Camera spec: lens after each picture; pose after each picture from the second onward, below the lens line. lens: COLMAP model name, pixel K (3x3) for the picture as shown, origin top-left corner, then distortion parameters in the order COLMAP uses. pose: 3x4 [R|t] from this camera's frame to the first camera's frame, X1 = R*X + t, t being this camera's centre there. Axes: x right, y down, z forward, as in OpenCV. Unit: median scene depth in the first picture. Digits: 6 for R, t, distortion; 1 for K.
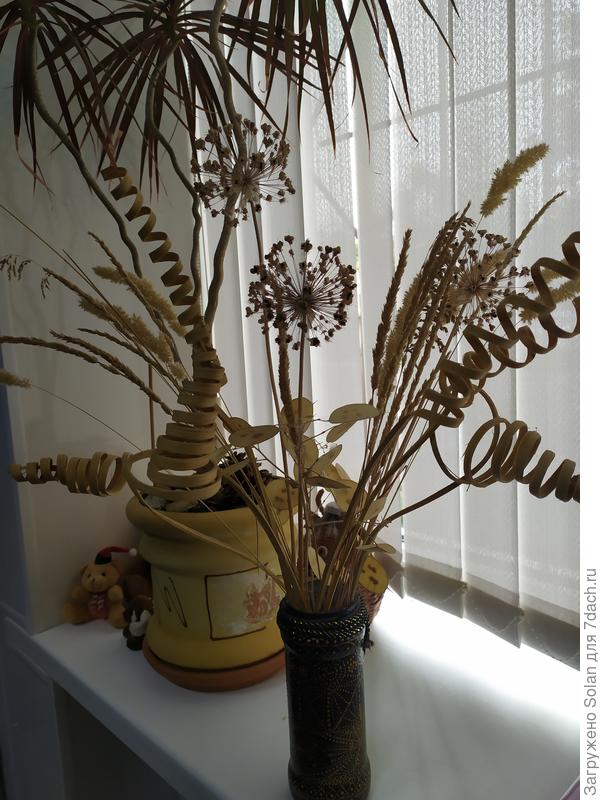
lens RADIAL K [[611.1, 0, 300.0], [0, 611.1, 400.0], [0, 0, 1]] dist [0.005225, -0.009256]
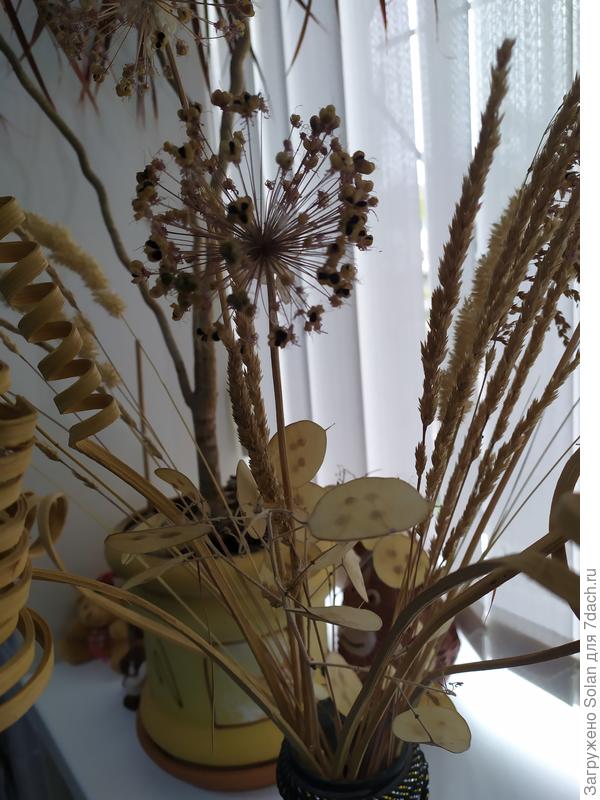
lens RADIAL K [[611.1, 0, 300.0], [0, 611.1, 400.0], [0, 0, 1]] dist [0.005225, -0.009256]
pose [[0.991710, -0.004865, -0.128407, 0.082298], [0.013119, 0.997895, 0.063509, -0.068044], [0.127828, -0.064667, 0.989686, 0.497059]]
